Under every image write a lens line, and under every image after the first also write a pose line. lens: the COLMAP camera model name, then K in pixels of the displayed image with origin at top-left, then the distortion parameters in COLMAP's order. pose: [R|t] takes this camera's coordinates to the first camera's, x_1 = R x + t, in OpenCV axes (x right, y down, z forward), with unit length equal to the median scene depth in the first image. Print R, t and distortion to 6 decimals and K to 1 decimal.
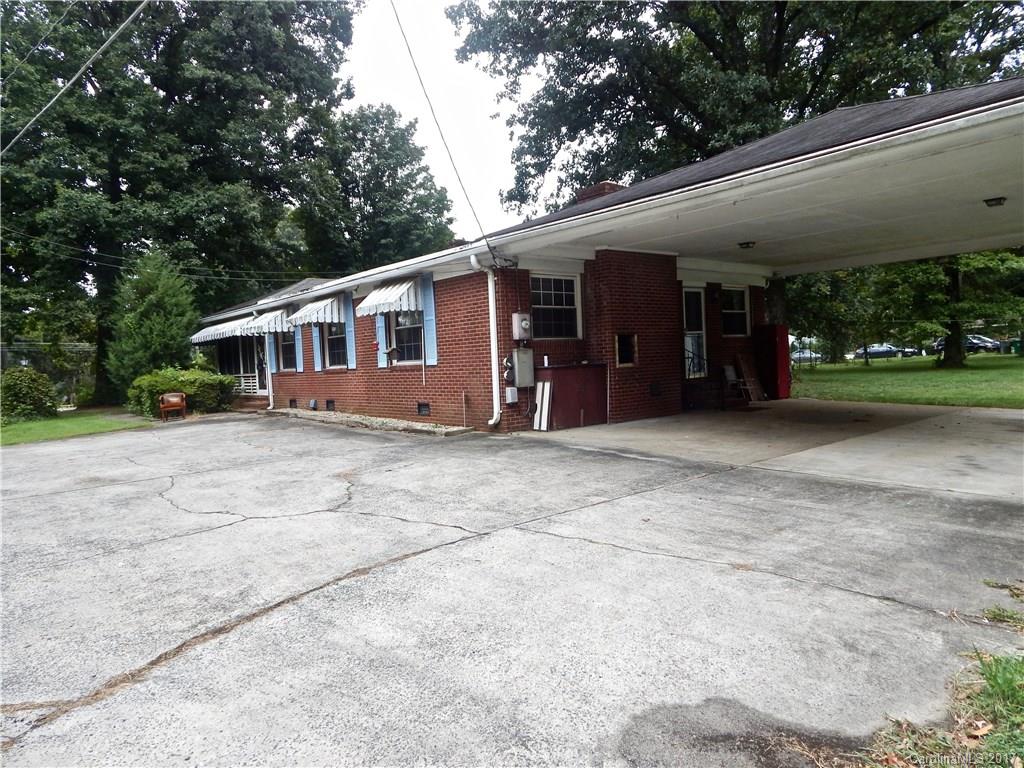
lens RADIAL K [[683.8, 0, 513.8], [0, 683.8, 386.9], [0, 0, 1]] dist [0.009819, -0.008957]
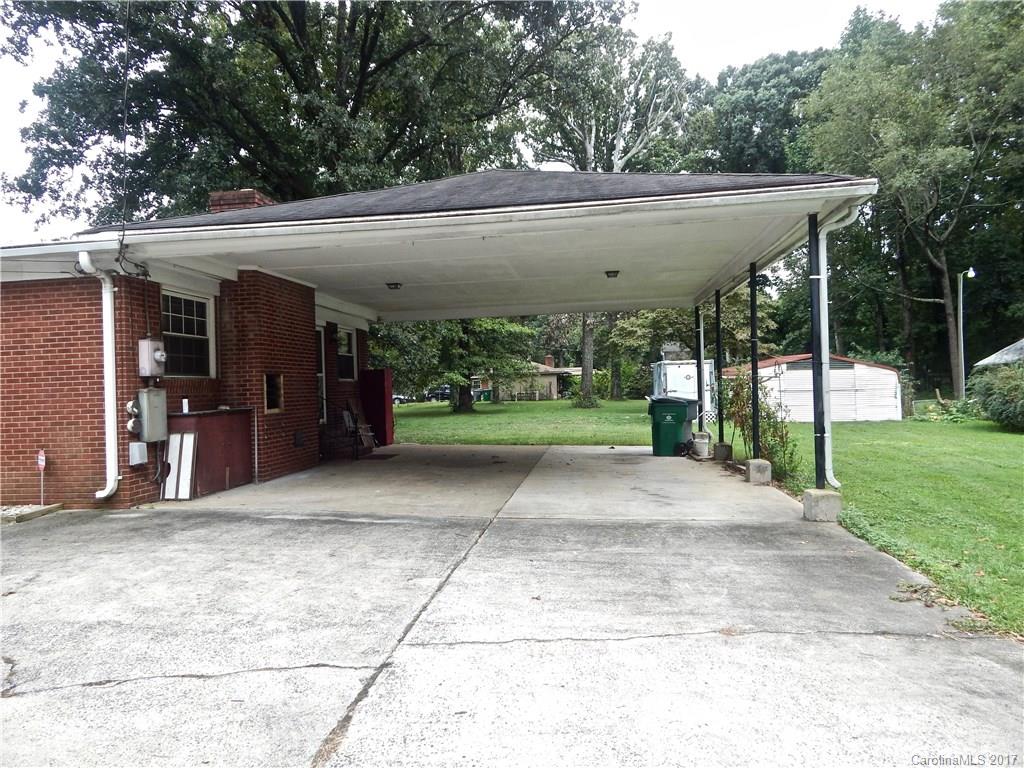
lens RADIAL K [[683.8, 0, 516.8], [0, 683.8, 379.9], [0, 0, 1]] dist [0.009819, -0.008957]
pose [[0.739663, 0.025944, 0.672477, -0.193717], [0.026907, 0.997317, -0.068072, -0.005081], [-0.672439, 0.068445, 0.736981, 0.200683]]
